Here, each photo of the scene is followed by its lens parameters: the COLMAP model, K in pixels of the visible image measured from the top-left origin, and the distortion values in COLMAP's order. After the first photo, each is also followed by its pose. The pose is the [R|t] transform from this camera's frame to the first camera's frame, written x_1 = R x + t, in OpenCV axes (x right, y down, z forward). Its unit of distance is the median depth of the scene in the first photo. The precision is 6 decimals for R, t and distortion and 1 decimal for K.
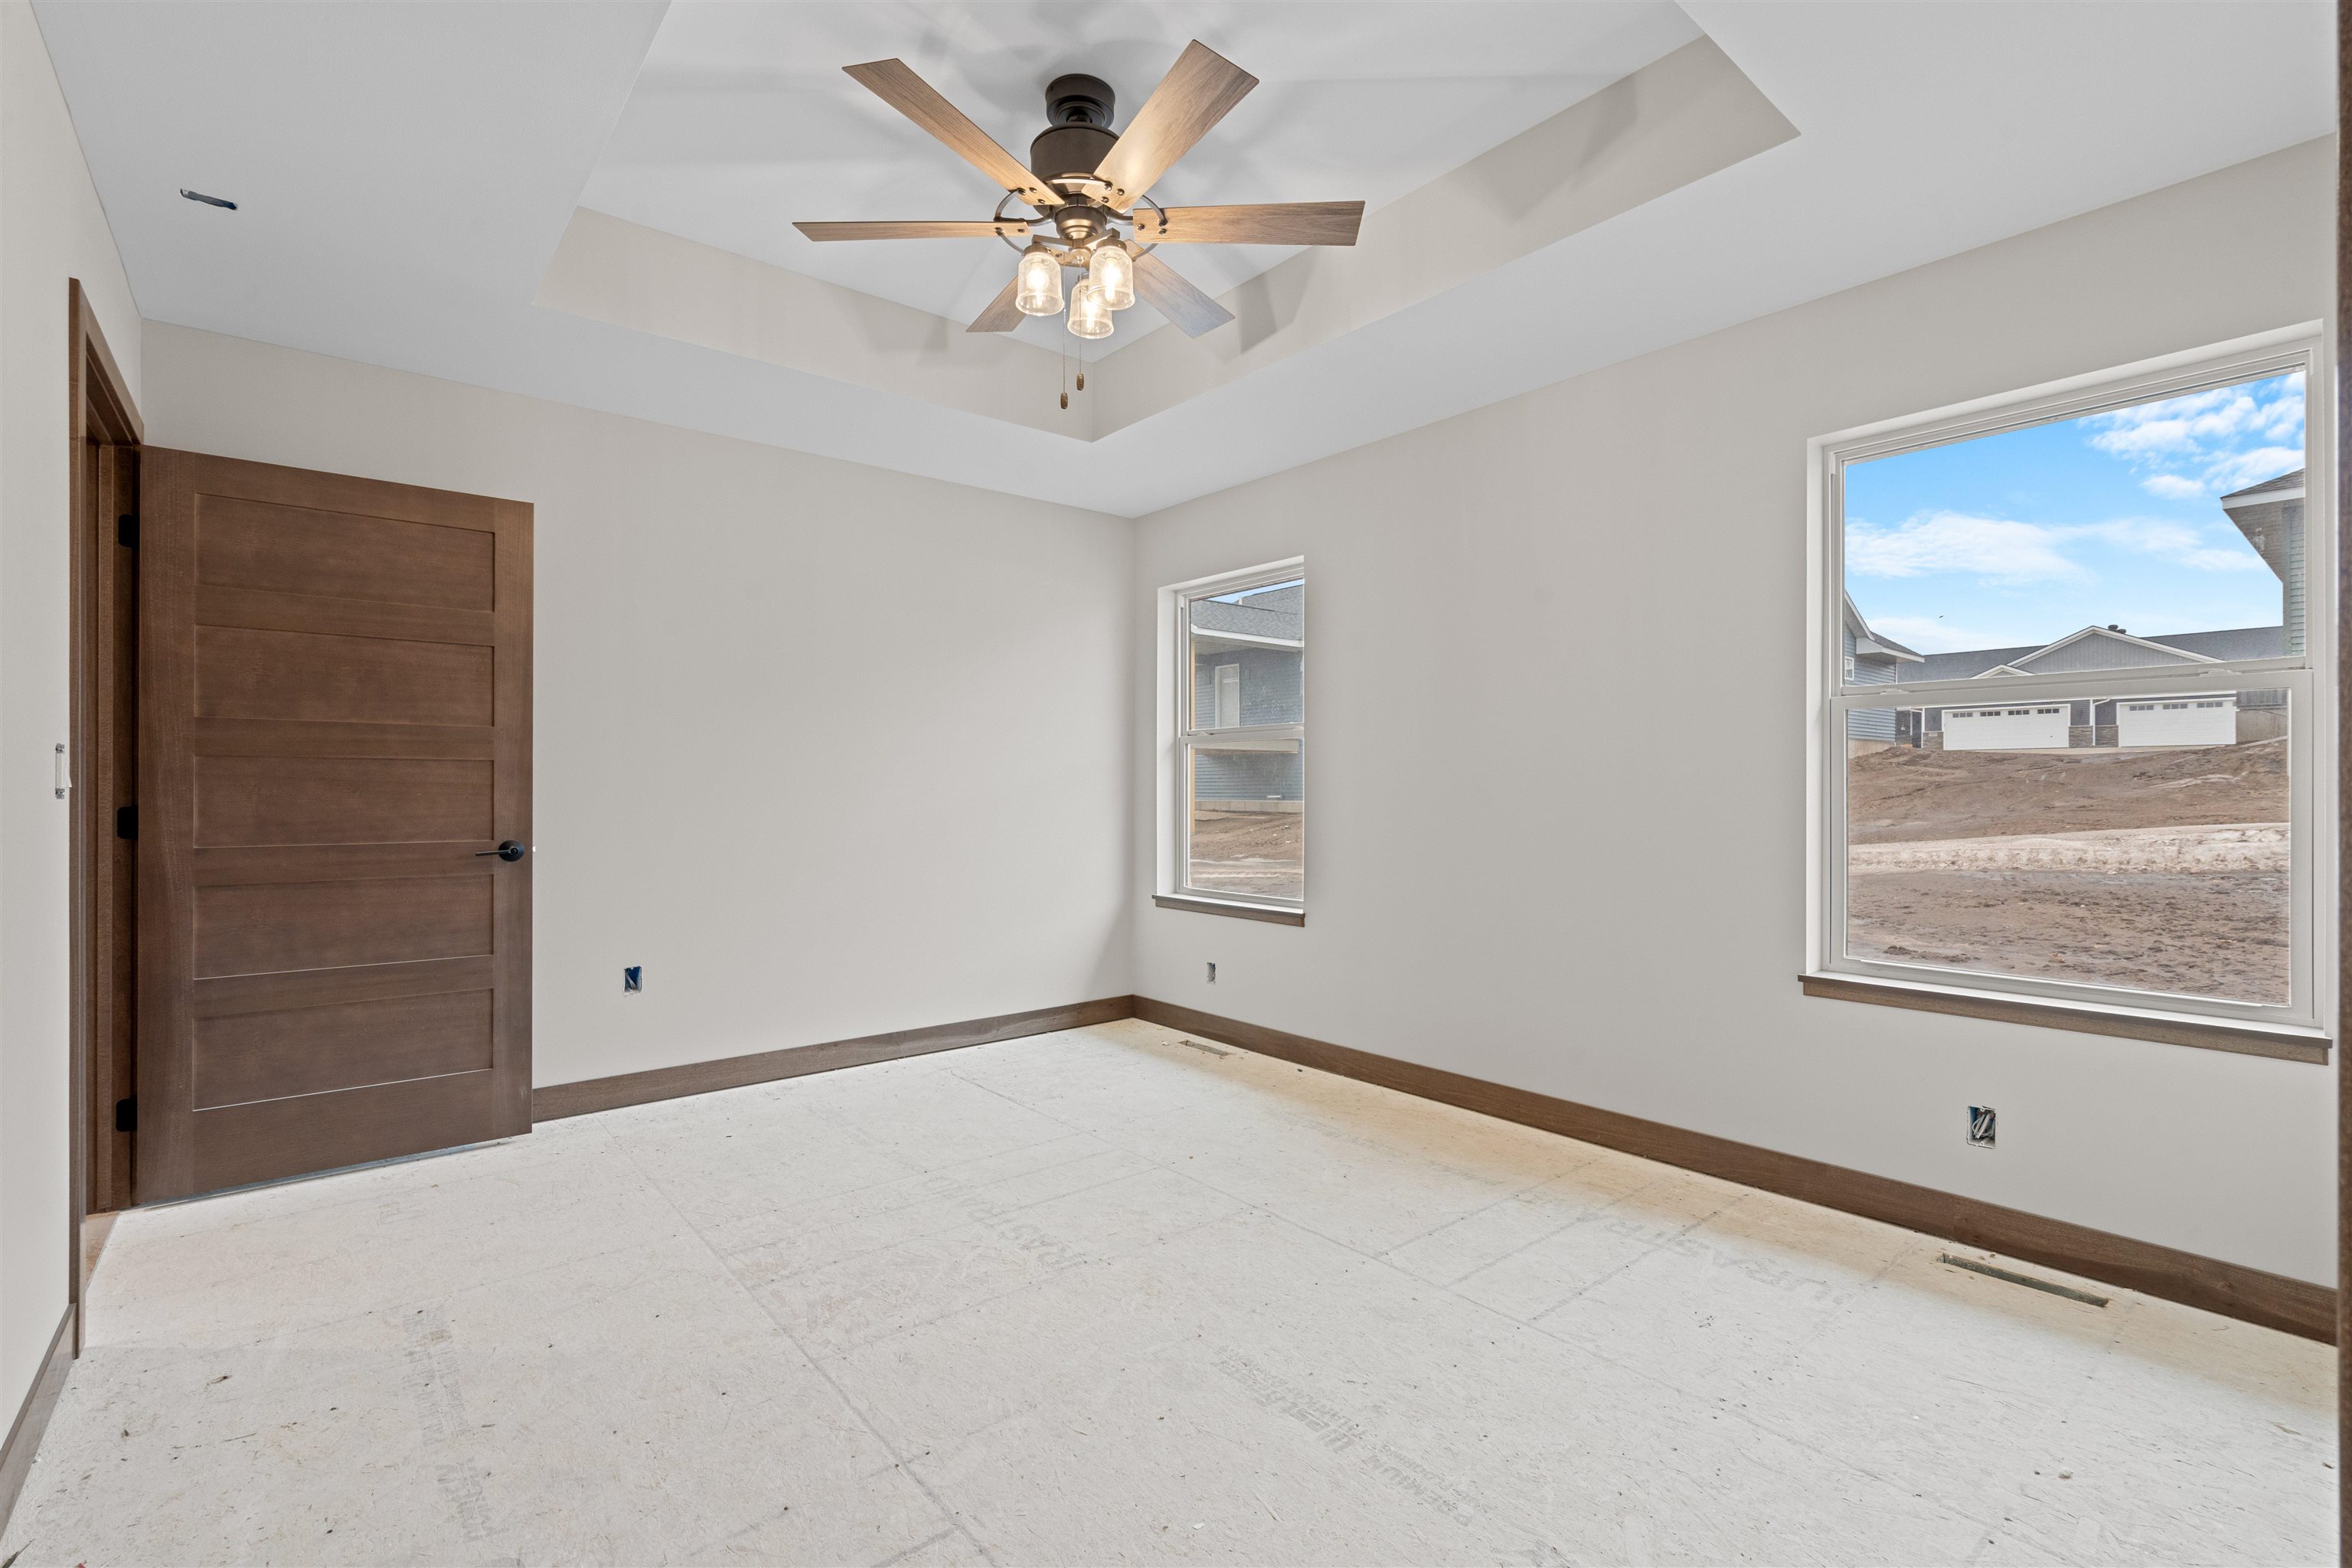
lens RADIAL K [[1060.2, 0, 1182.4], [0, 1060.2, 786.5], [0, 0, 1]] dist [-0.004812, 0.001366]
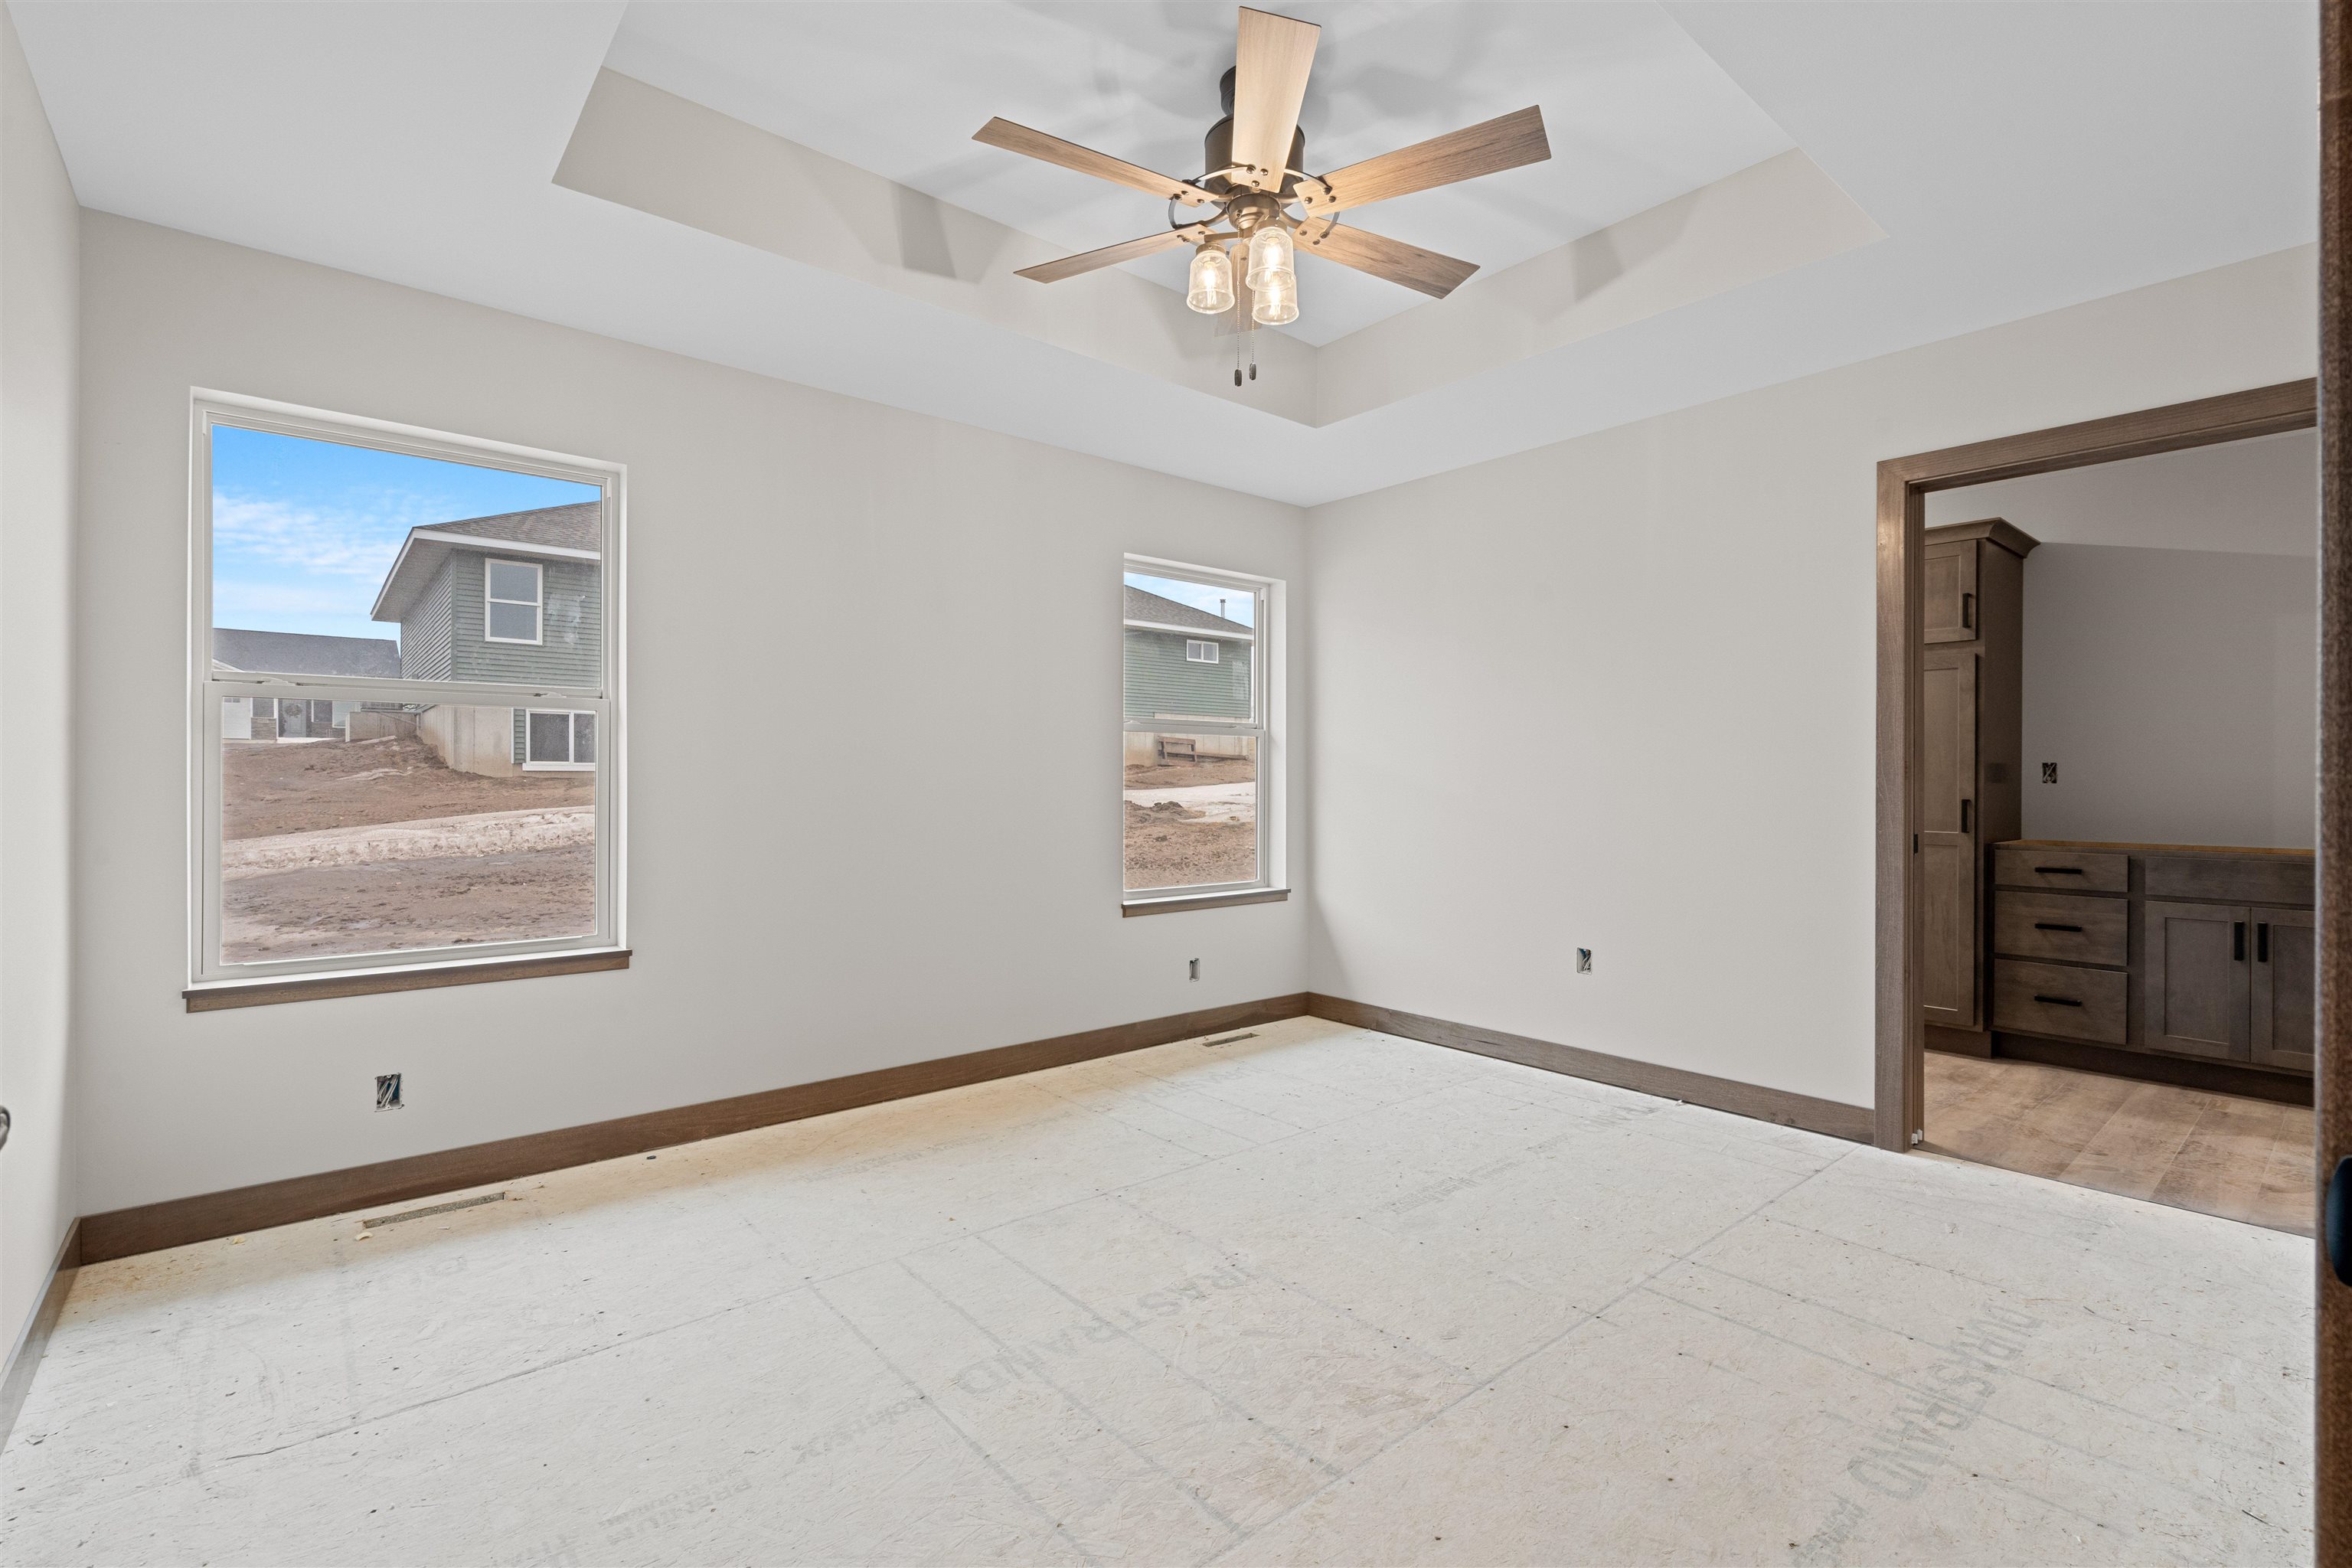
lens RADIAL K [[1060.2, 0, 1185.6], [0, 1060.2, 785.2], [0, 0, 1]] dist [-0.004812, 0.001366]
pose [[-0.010280, -0.003078, 0.999942, -0.940168], [-0.003566, 0.999989, 0.003042, 0.001563], [-0.999941, -0.003535, -0.010291, 0.927286]]
